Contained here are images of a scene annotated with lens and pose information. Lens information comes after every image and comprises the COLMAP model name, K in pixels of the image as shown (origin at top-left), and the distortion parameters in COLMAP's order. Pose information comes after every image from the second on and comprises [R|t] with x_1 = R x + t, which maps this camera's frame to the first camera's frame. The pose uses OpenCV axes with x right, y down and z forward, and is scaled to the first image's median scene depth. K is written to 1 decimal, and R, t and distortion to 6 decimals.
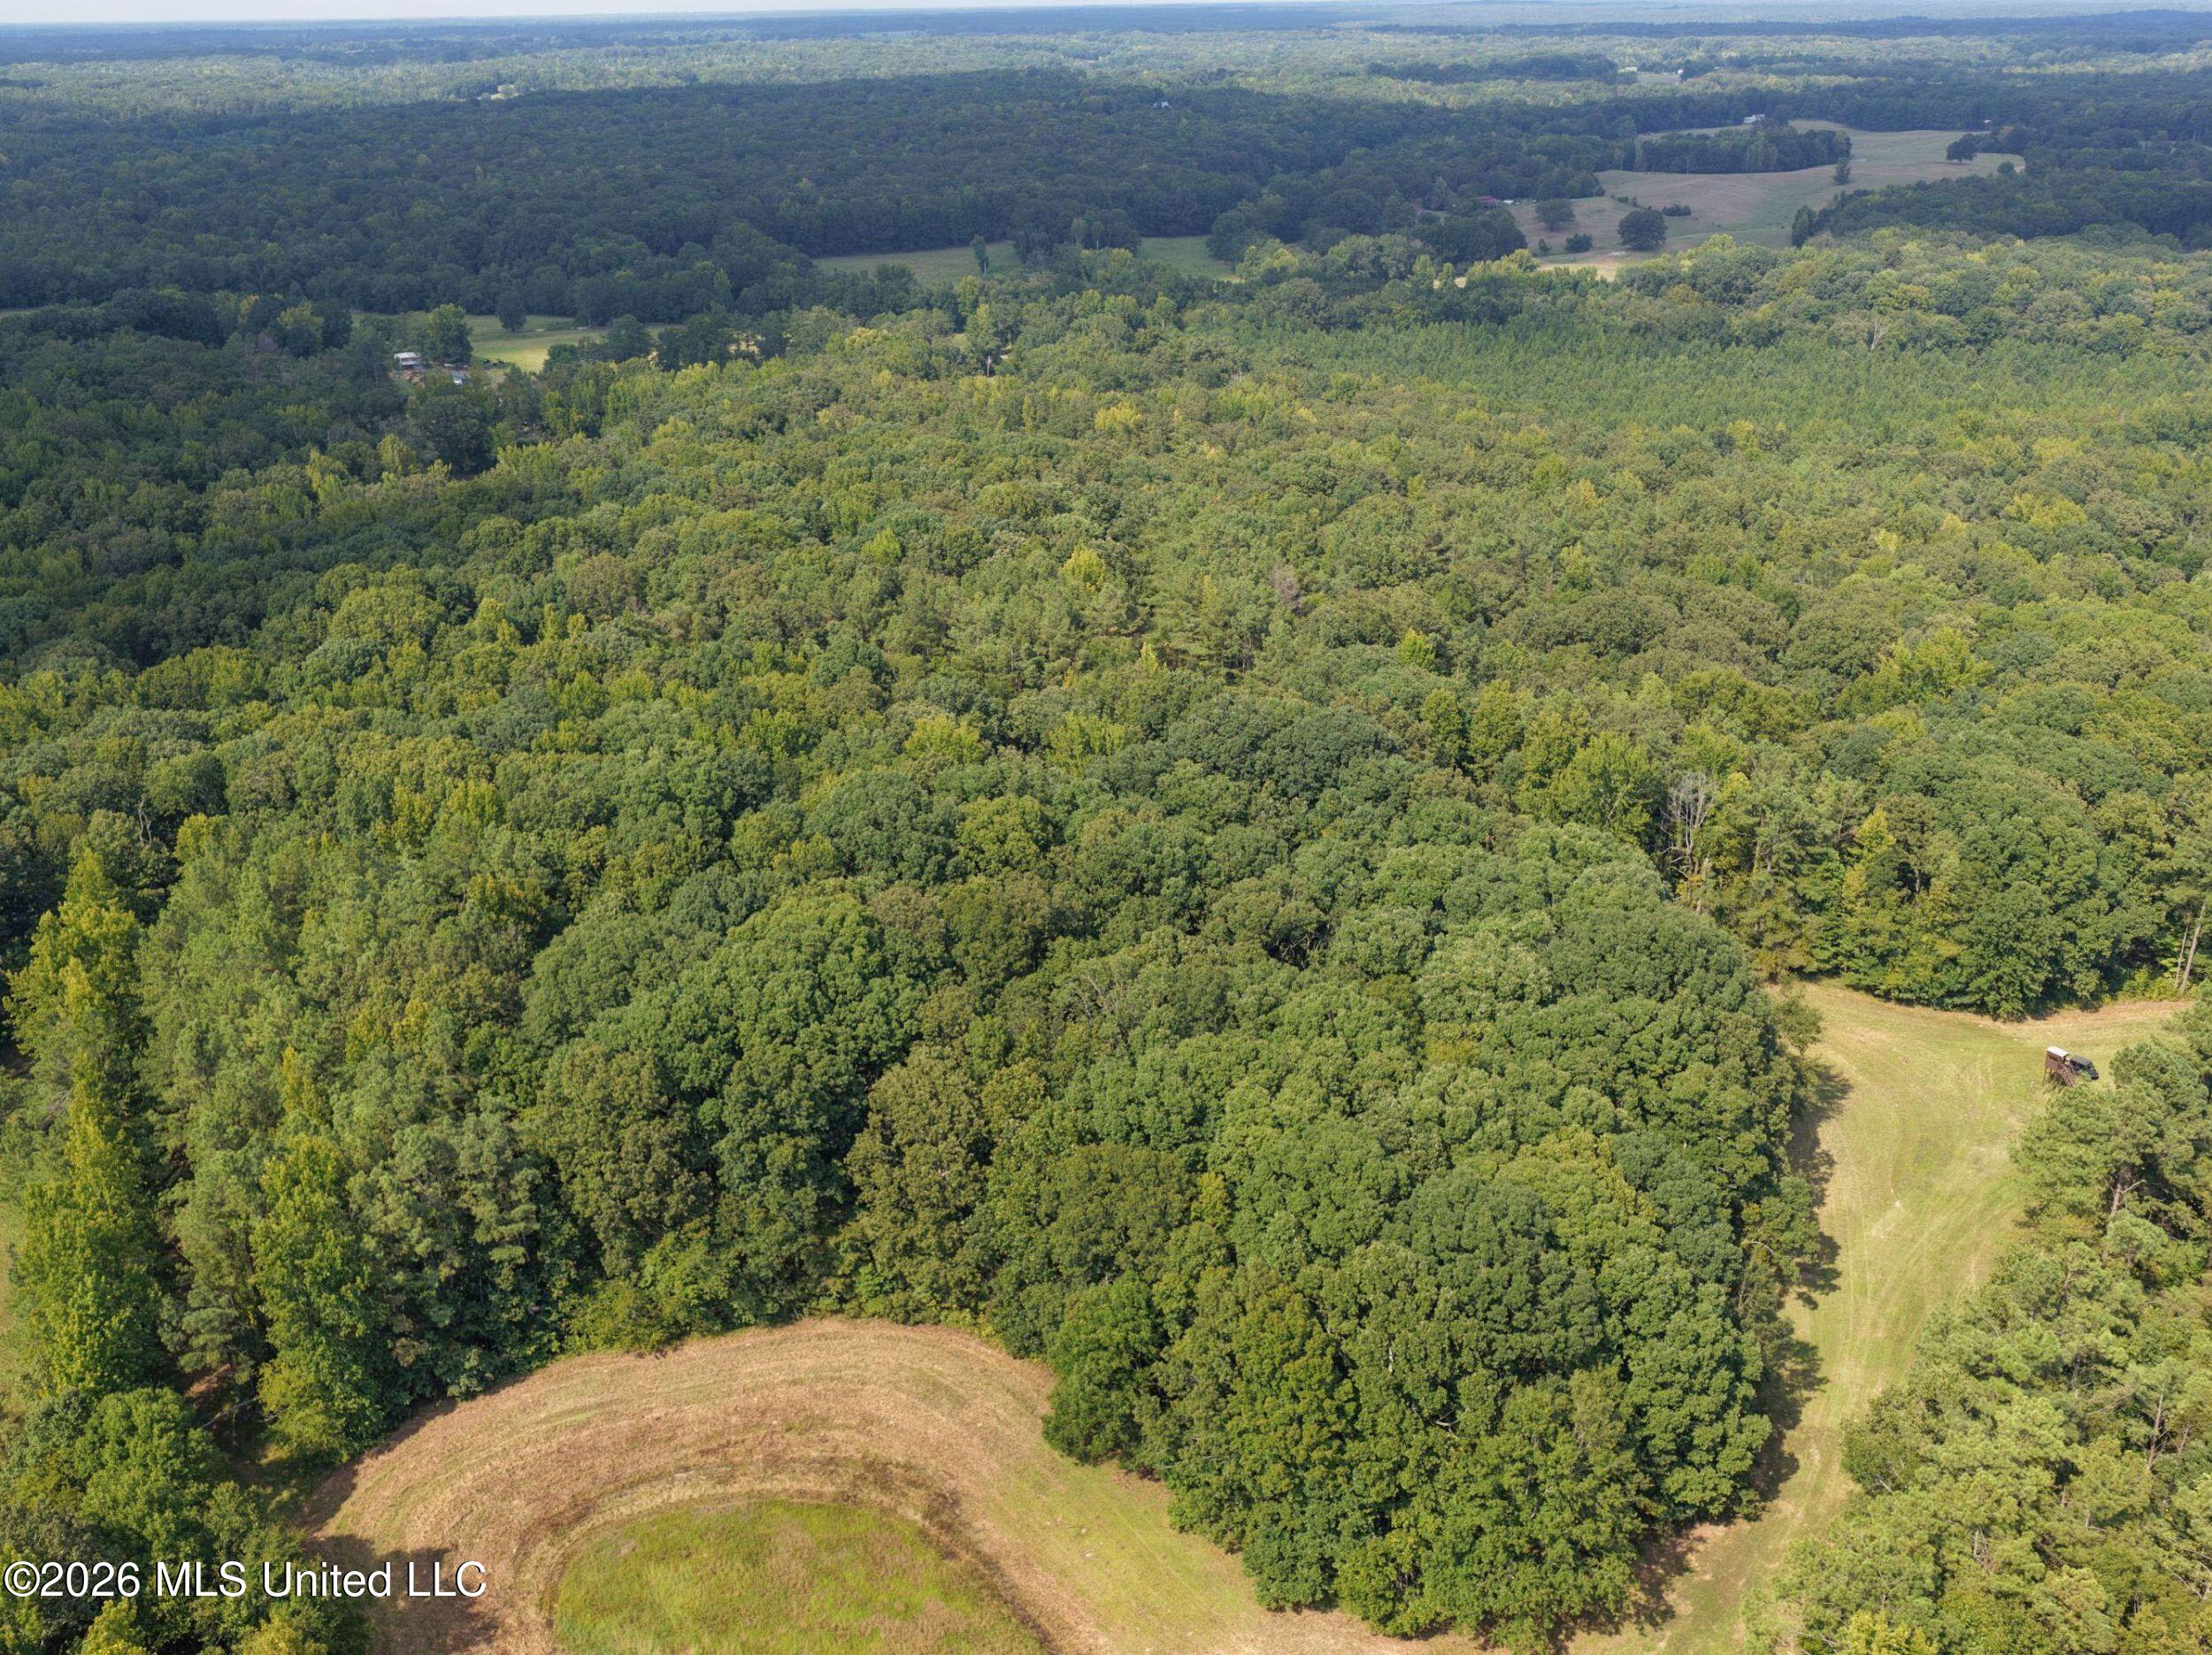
lens RADIAL K [[2058.9, 0, 1030.0], [0, 2058.9, 822.2], [0, 0, 1]] dist [-0.015316, 0.027120]
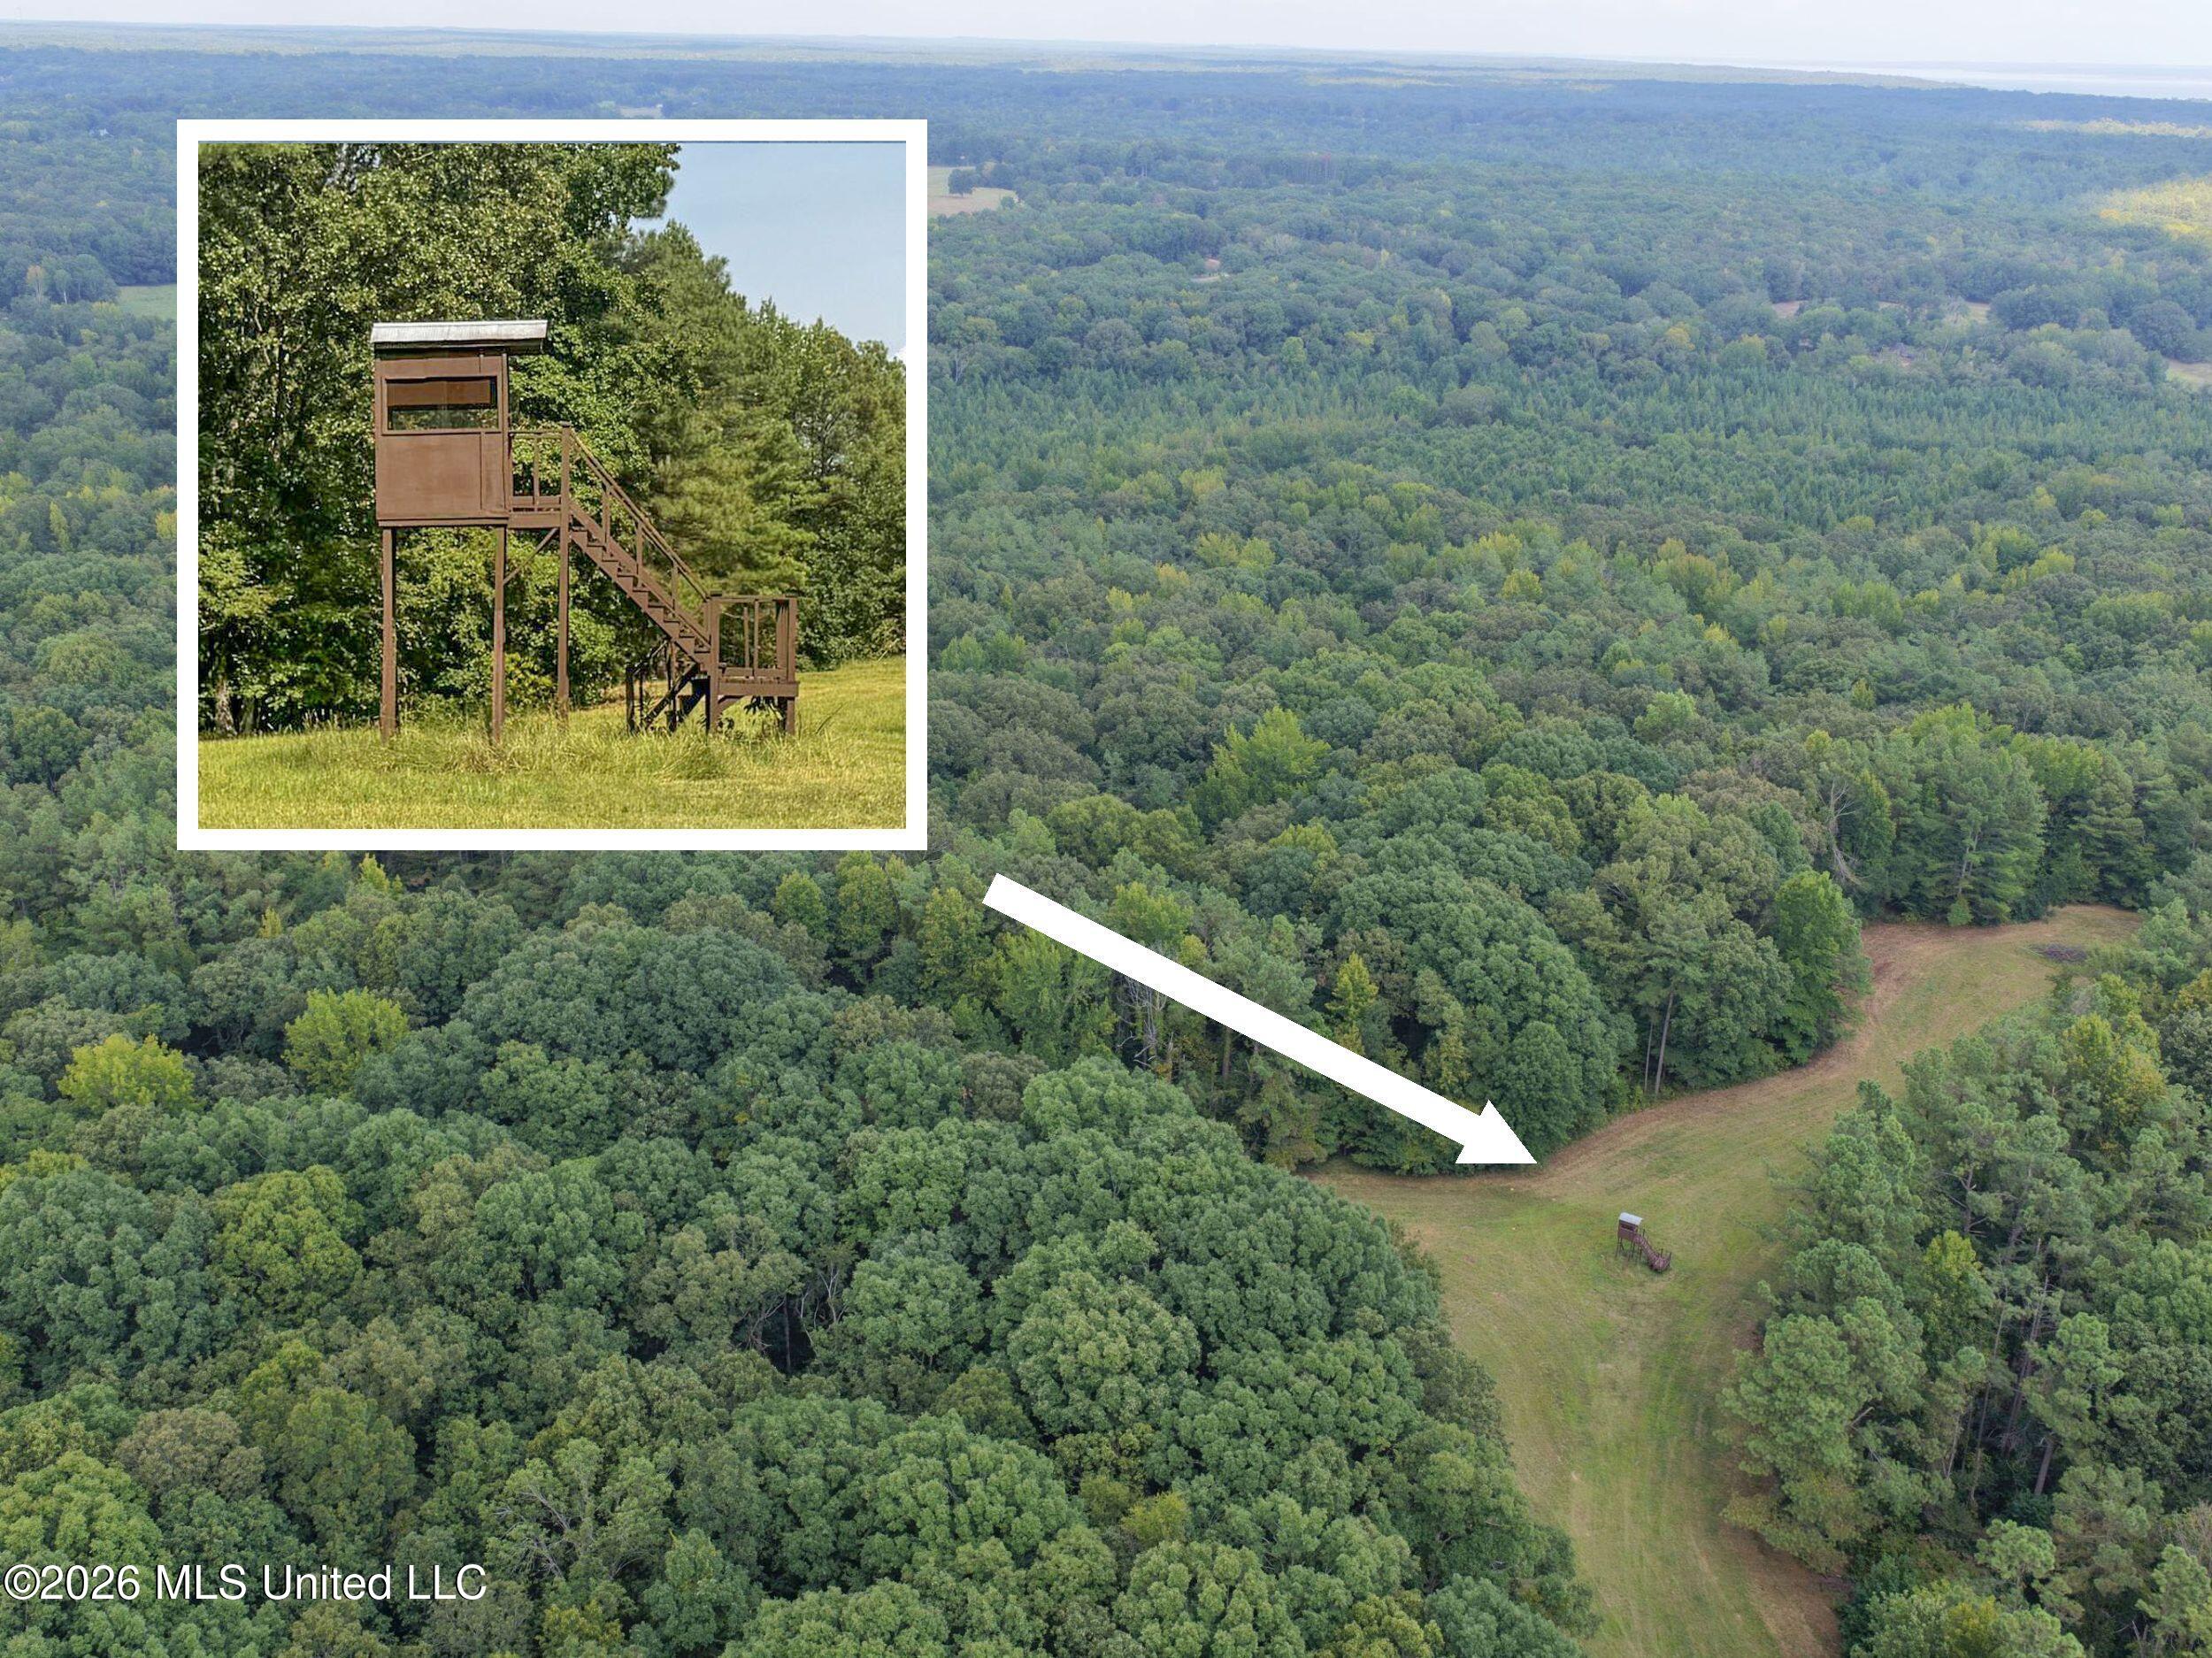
lens RADIAL K [[2047.9, 0, 1123.1], [0, 2047.9, 861.1], [0, 0, 1]] dist [-0.014349, 0.033380]
pose [[0.873126, -0.153241, 0.462783, -0.063509], [0.151586, 0.987592, 0.041026, -0.097244], [-0.463328, 0.034331, 0.885522, 0.288798]]
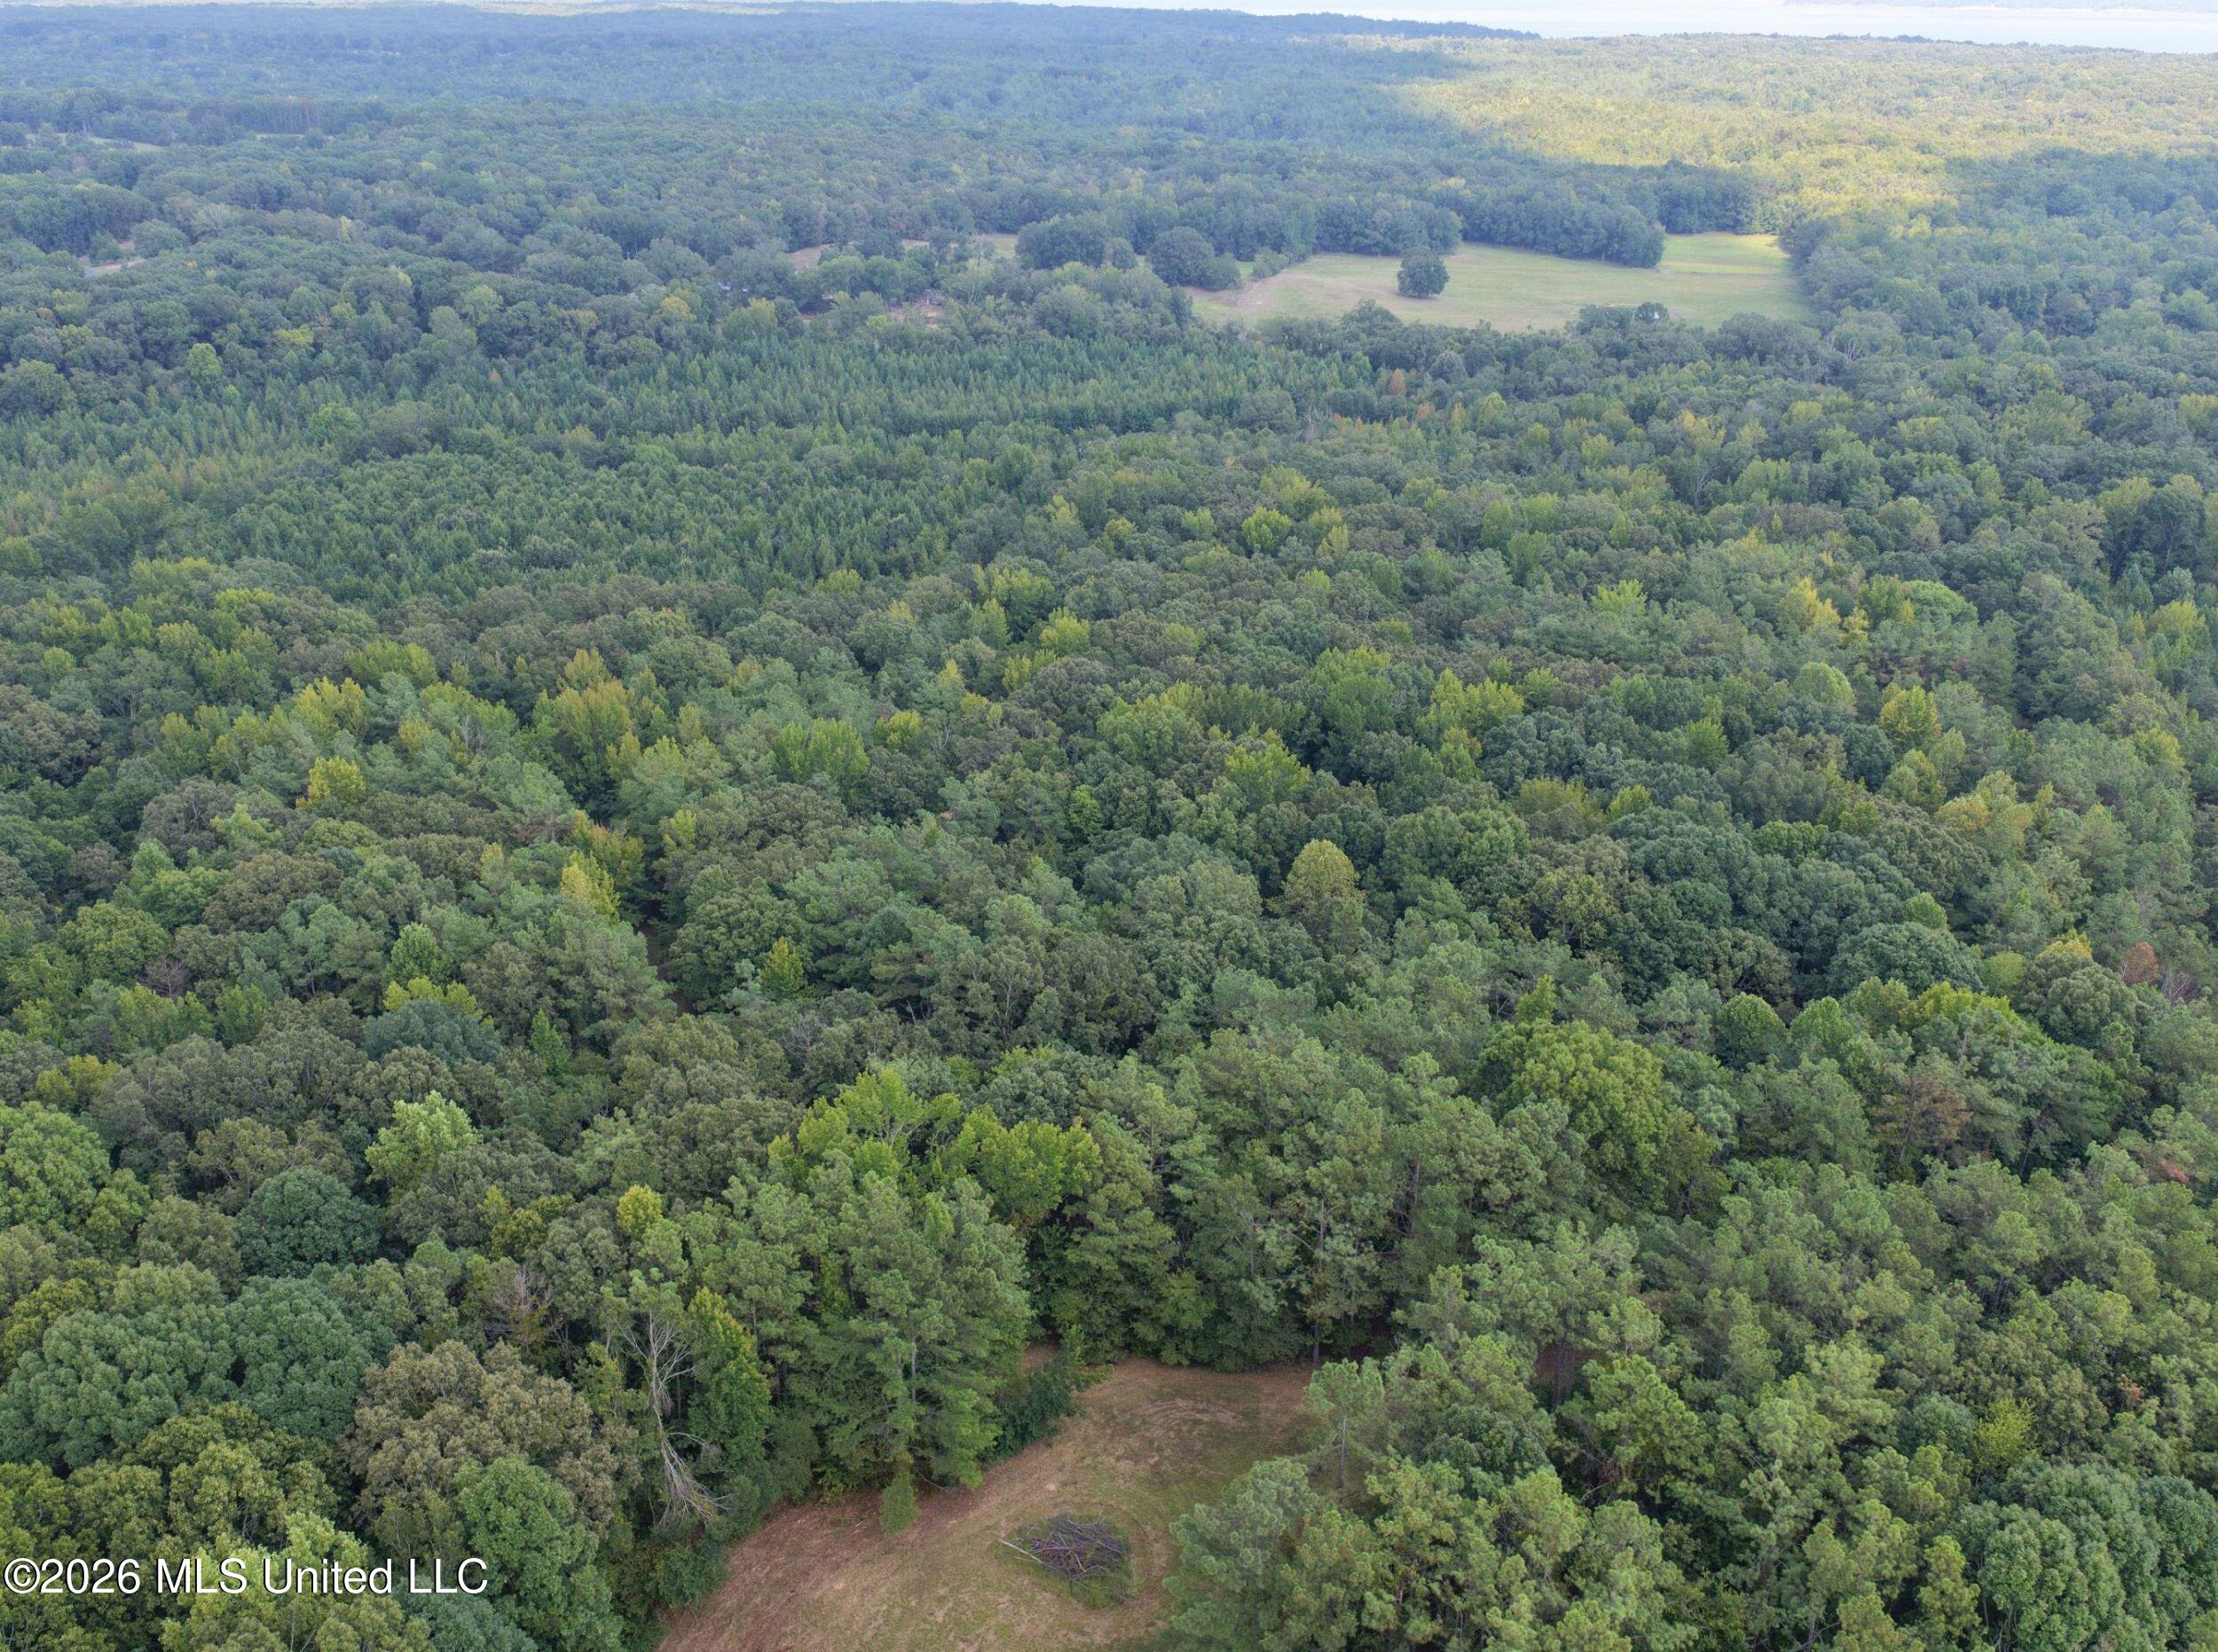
lens RADIAL K [[2064.8, 0, 1032.8], [0, 2064.8, 820.7], [0, 0, 1]] dist [-0.015316, 0.027120]
pose [[0.629948, -0.280429, 0.724241, 0.457489], [0.275887, 0.952515, 0.128850, -0.226153], [-0.725984, 0.118640, 0.677401, 0.570283]]
